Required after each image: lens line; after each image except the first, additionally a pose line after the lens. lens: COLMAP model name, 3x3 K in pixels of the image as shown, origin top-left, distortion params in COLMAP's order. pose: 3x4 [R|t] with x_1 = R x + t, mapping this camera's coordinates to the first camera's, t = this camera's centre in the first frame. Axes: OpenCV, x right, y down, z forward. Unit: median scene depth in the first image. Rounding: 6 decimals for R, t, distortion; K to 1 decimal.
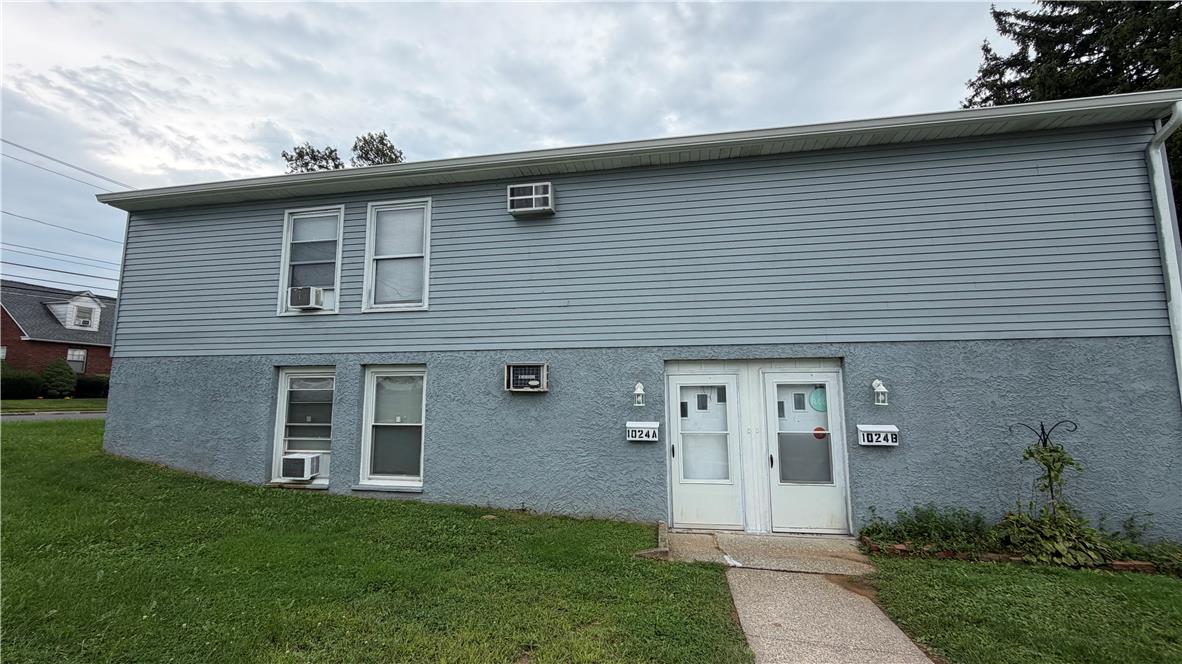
lens RADIAL K [[469.4, 0, 588.3], [0, 469.4, 333.3], [0, 0, 1]] dist [-0.000439, 0.000374]
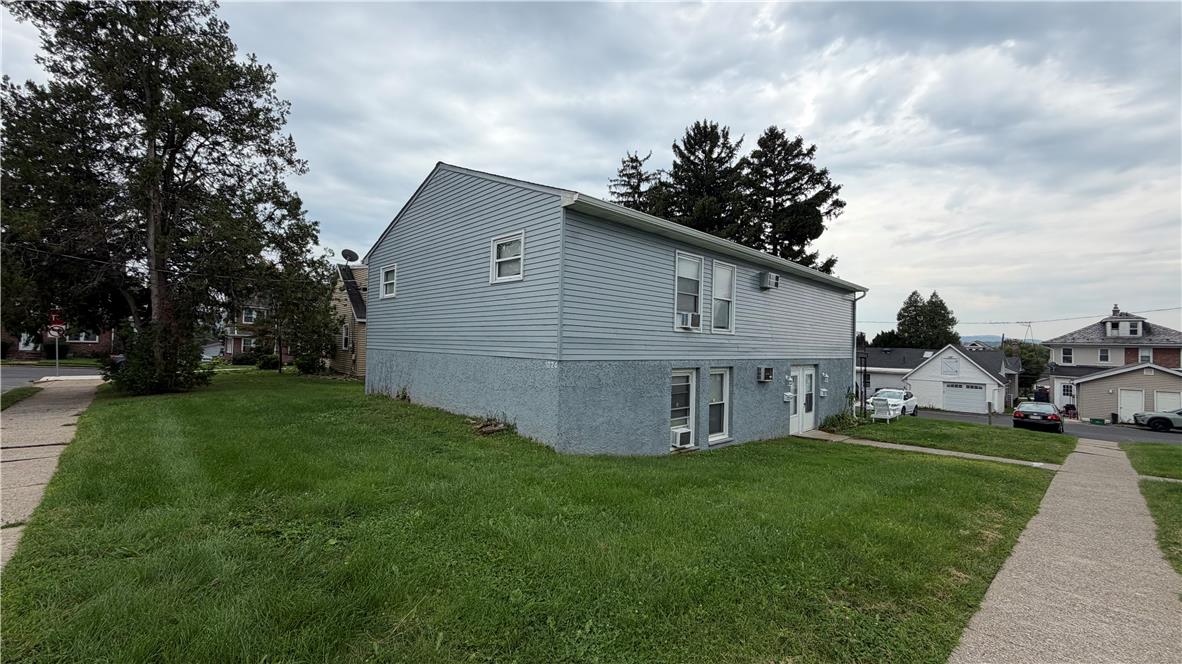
lens RADIAL K [[469.4, 0, 588.3], [0, 469.4, 333.3], [0, 0, 1]] dist [-0.000439, 0.000374]
pose [[0.588746, 0.037666, 0.807440, -2.157315], [-0.123960, 0.991305, 0.044143, -0.068006], [-0.798756, -0.126079, 0.588296, 0.463016]]
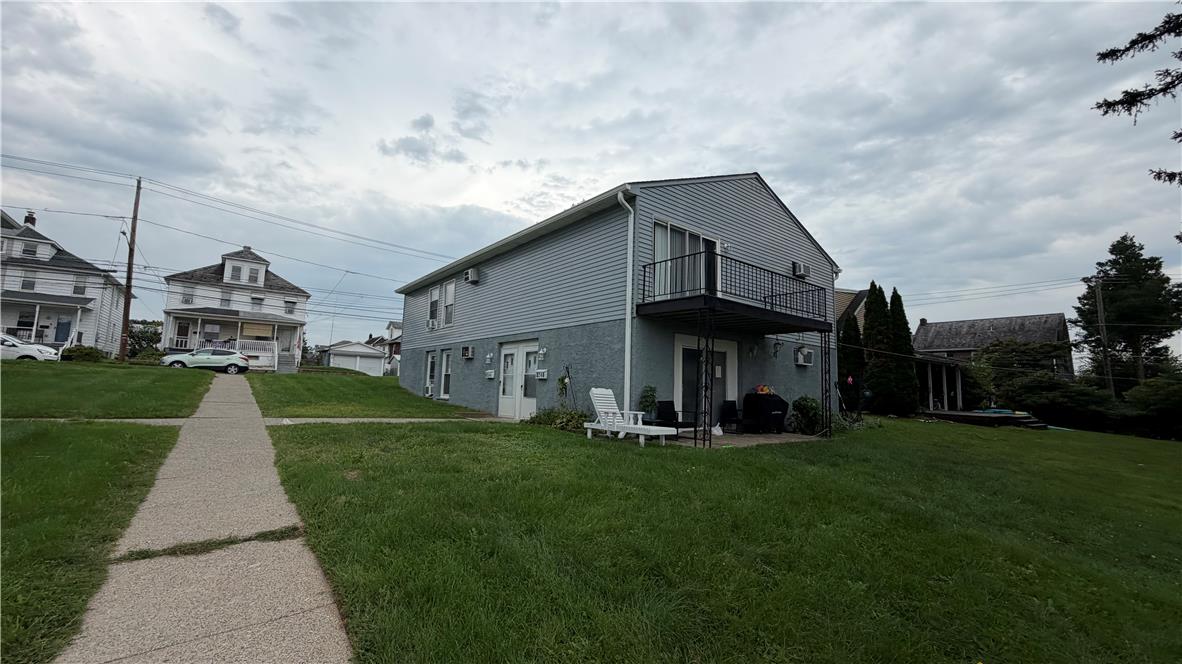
lens RADIAL K [[469.4, 0, 588.3], [0, 469.4, 333.3], [0, 0, 1]] dist [-0.000439, 0.000374]
pose [[0.755814, -0.051249, -0.652777, 1.755998], [0.049703, 0.998546, -0.020847, 0.072265], [0.652897, -0.016689, 0.757263, -0.371566]]
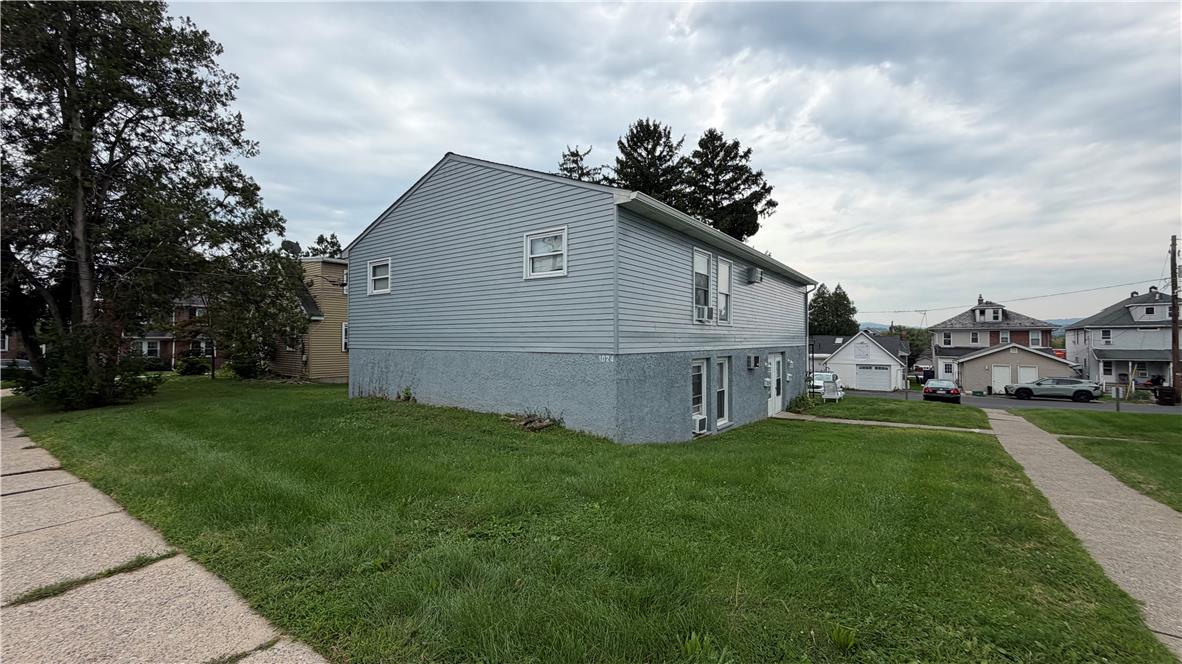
lens RADIAL K [[469.4, 0, 588.3], [0, 469.4, 333.3], [0, 0, 1]] dist [-0.000439, 0.000374]
pose [[0.442577, 0.015473, 0.896597, -2.367223], [-0.110555, 0.993165, 0.037433, -0.029818], [-0.889889, -0.115690, 0.441262, 0.746939]]
